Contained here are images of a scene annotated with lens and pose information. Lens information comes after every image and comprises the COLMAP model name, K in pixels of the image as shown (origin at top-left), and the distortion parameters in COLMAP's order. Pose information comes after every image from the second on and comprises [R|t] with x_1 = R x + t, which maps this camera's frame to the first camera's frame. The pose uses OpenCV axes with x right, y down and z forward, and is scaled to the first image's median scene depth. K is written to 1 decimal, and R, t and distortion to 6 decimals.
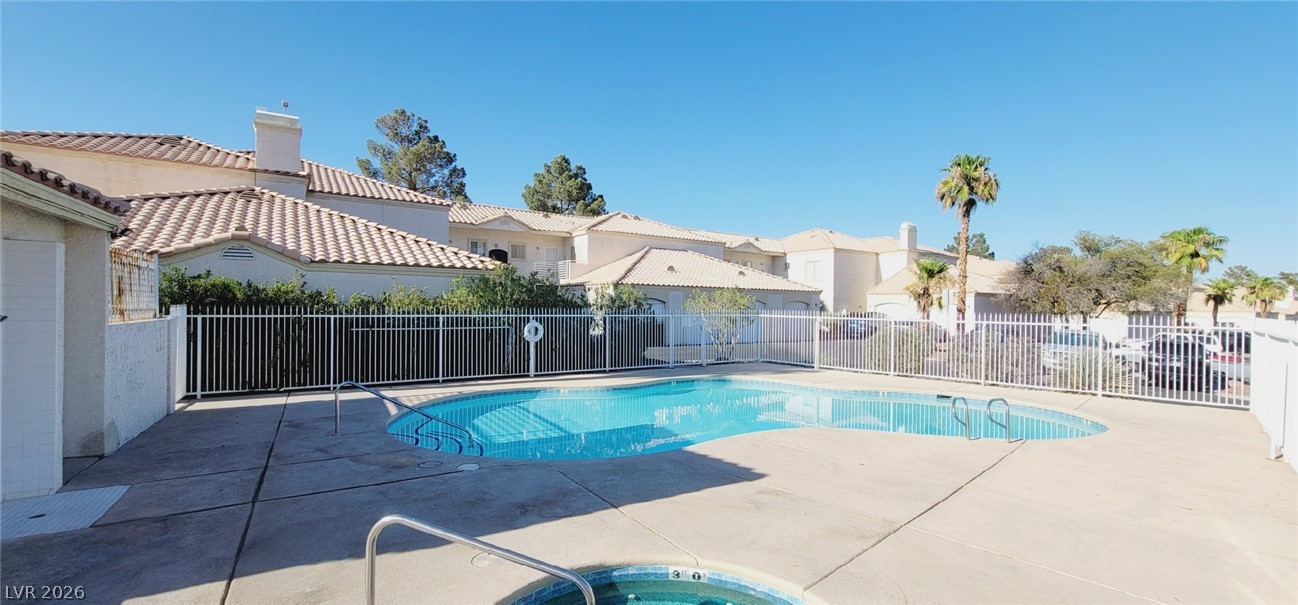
lens RADIAL K [[530.9, 0, 647.1], [0, 530.9, 298.6], [0, 0, 1]] dist [-0.002416, -0.000105]
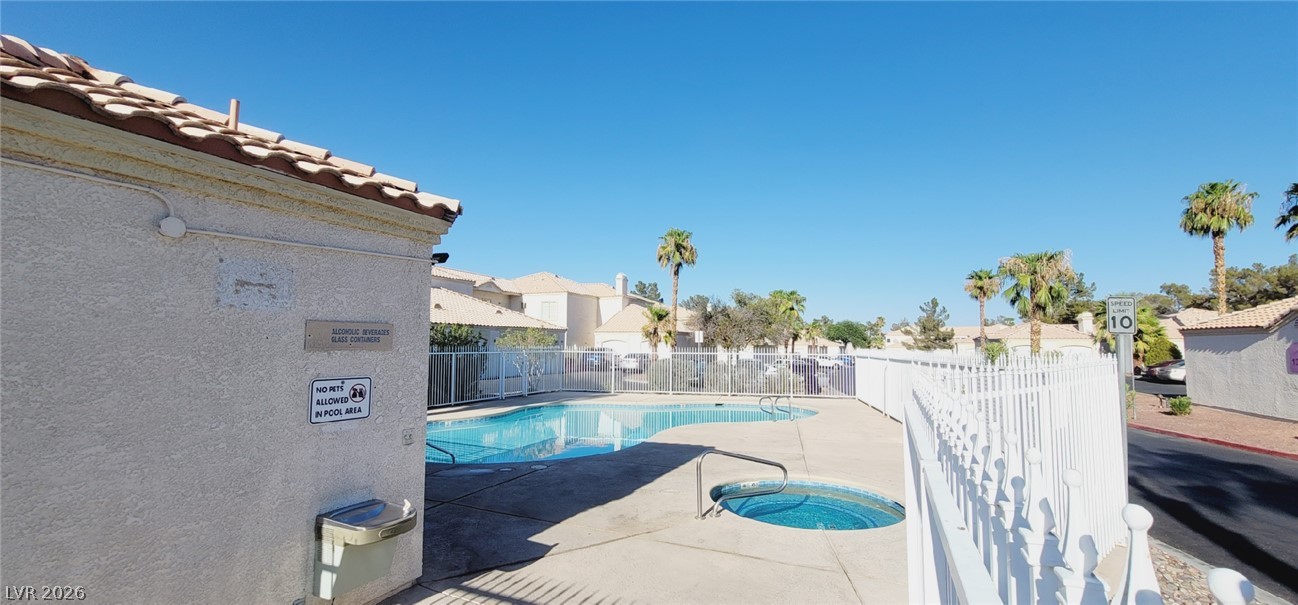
lens RADIAL K [[530.1, 0, 649.6], [0, 530.1, 306.9], [0, 0, 1]] dist [-0.002325, -0.000664]
pose [[0.832355, 0.033360, 0.553238, -0.187592], [-0.004123, 0.998532, -0.054007, -0.002437], [-0.554228, 0.042672, 0.831271, -0.059856]]
